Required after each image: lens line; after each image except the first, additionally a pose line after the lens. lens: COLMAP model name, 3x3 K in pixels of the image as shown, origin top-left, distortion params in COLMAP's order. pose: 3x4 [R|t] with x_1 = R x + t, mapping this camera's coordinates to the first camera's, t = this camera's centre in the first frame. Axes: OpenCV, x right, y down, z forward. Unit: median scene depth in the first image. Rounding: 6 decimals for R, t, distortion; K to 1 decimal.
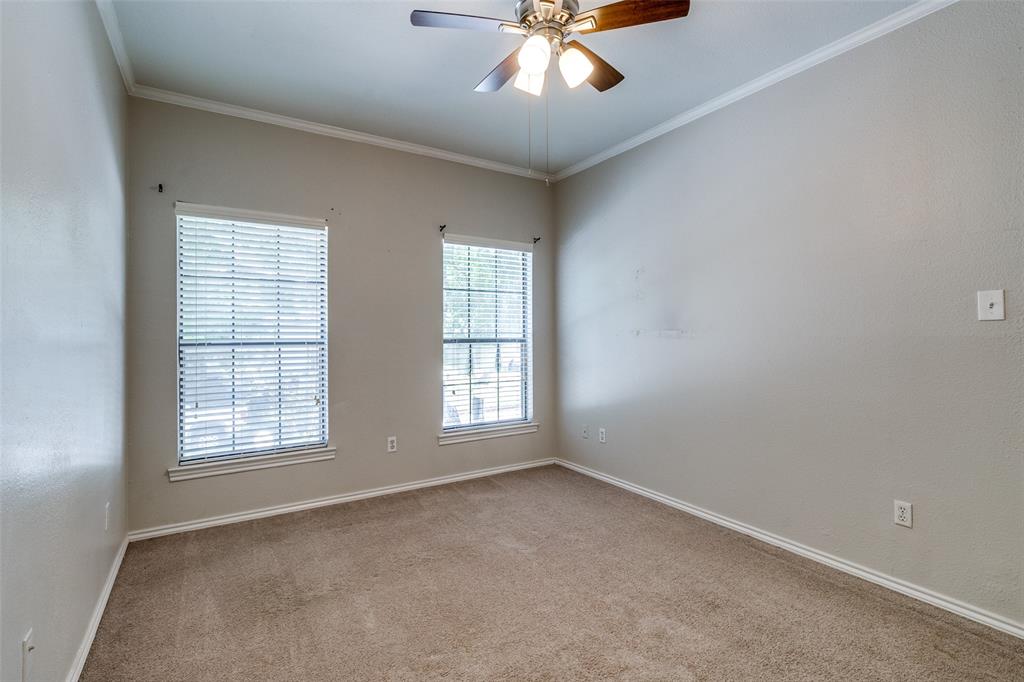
lens RADIAL K [[482.6, 0, 515.2], [0, 482.6, 336.9], [0, 0, 1]] dist [0.004580, 0.000364]
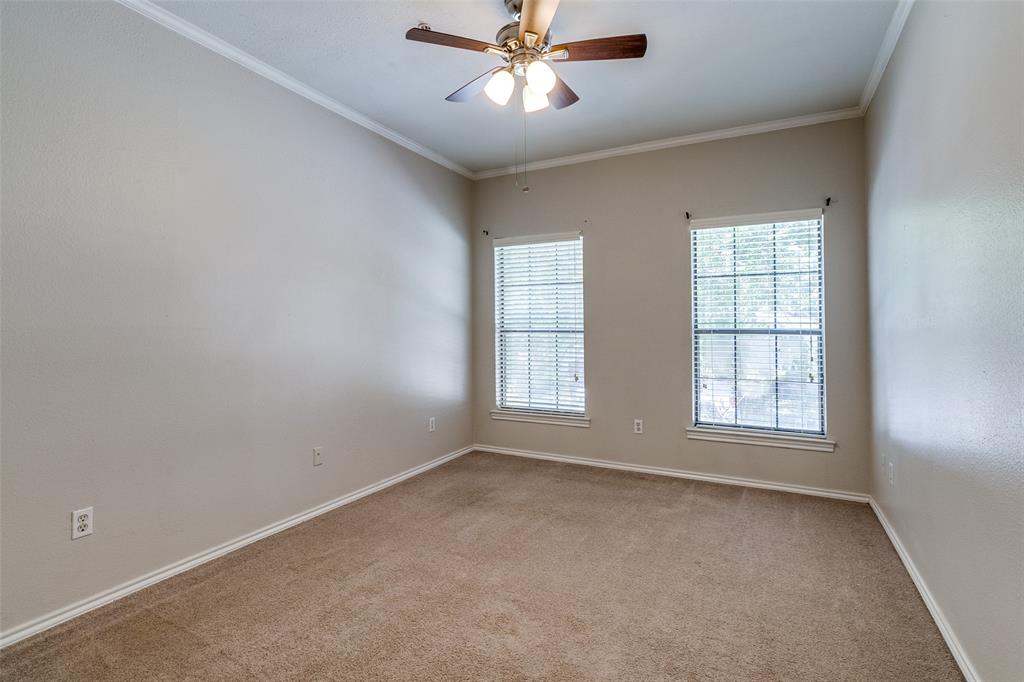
lens RADIAL K [[491.8, 0, 510.7], [0, 491.8, 321.5], [0, 0, 1]] dist [0.001582, 0.000284]
pose [[0.502417, -0.003852, -0.864617, 0.544170], [-0.004160, 0.999968, -0.006872, -0.003248], [0.864615, 0.007049, 0.502385, 0.198153]]
